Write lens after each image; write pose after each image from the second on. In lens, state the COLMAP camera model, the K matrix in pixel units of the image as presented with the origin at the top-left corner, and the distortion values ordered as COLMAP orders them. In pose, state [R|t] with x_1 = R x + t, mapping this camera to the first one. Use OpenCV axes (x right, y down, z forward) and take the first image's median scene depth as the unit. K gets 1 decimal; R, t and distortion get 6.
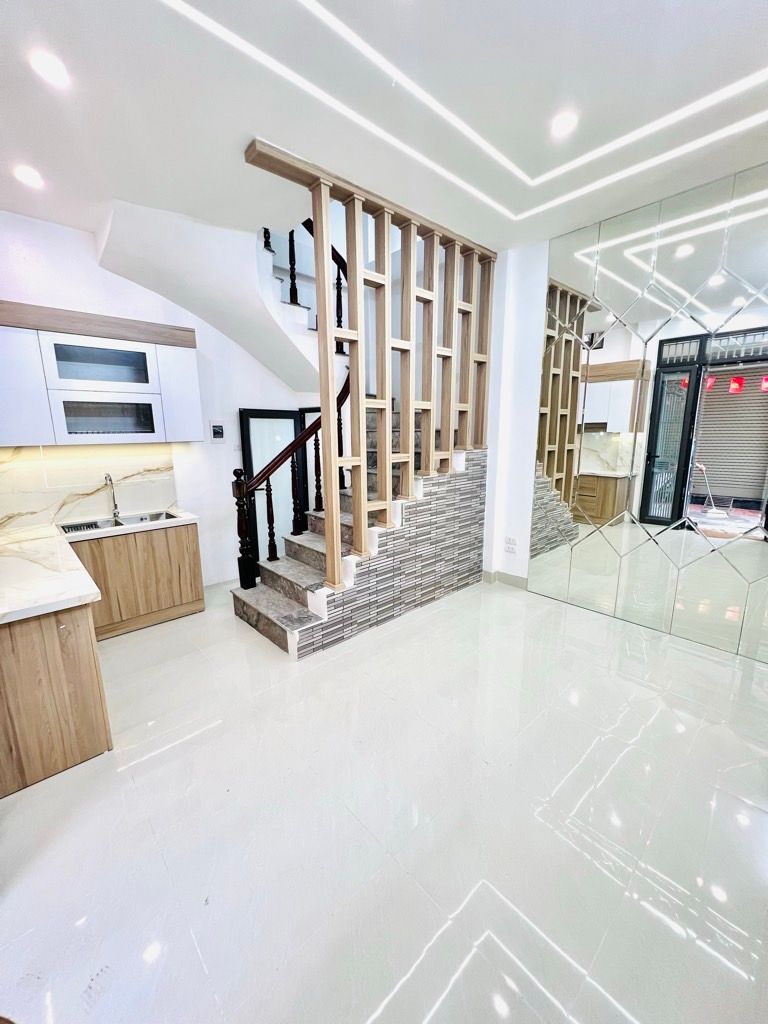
lens RADIAL K [[409.3, 0, 383.2], [0, 409.3, 516.5], [0, 0, 1]] dist [0.000769, -0.000294]
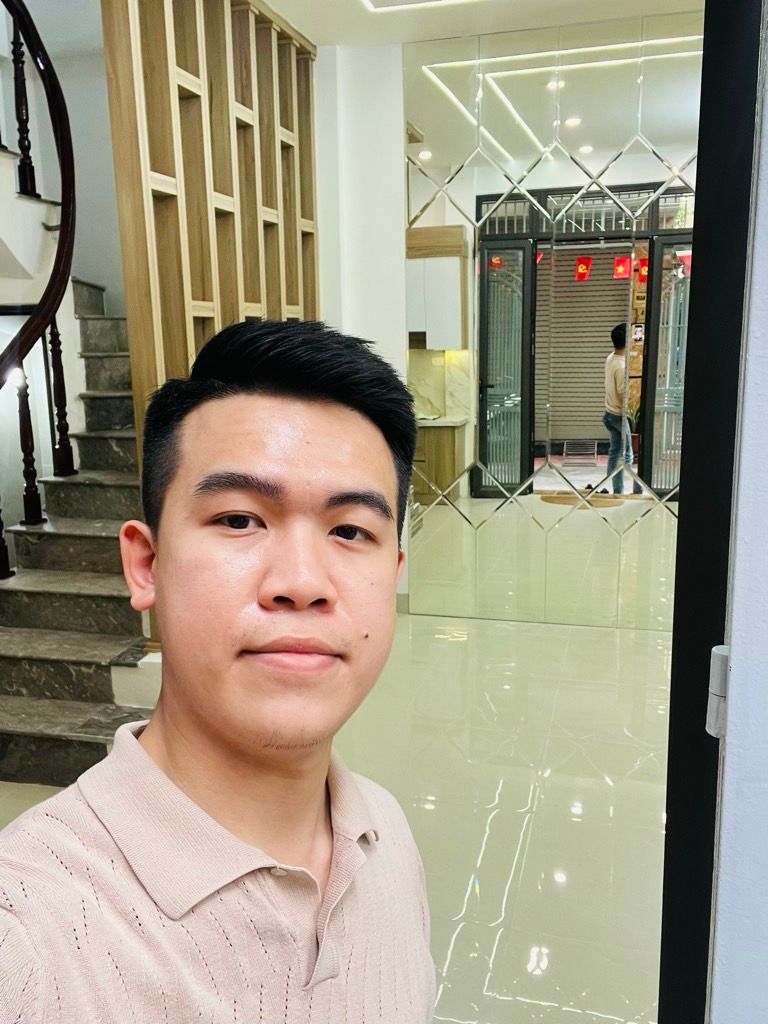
lens RADIAL K [[915.3, 0, 384.8], [0, 915.3, 510.2], [0, 0, 1]] dist [0.059826, 0.001678]
pose [[0.857587, -0.105766, 0.503348, -0.370537], [0.121235, 0.992622, 0.002018, 0.019128], [-0.499847, 0.059293, 0.864082, -0.149293]]
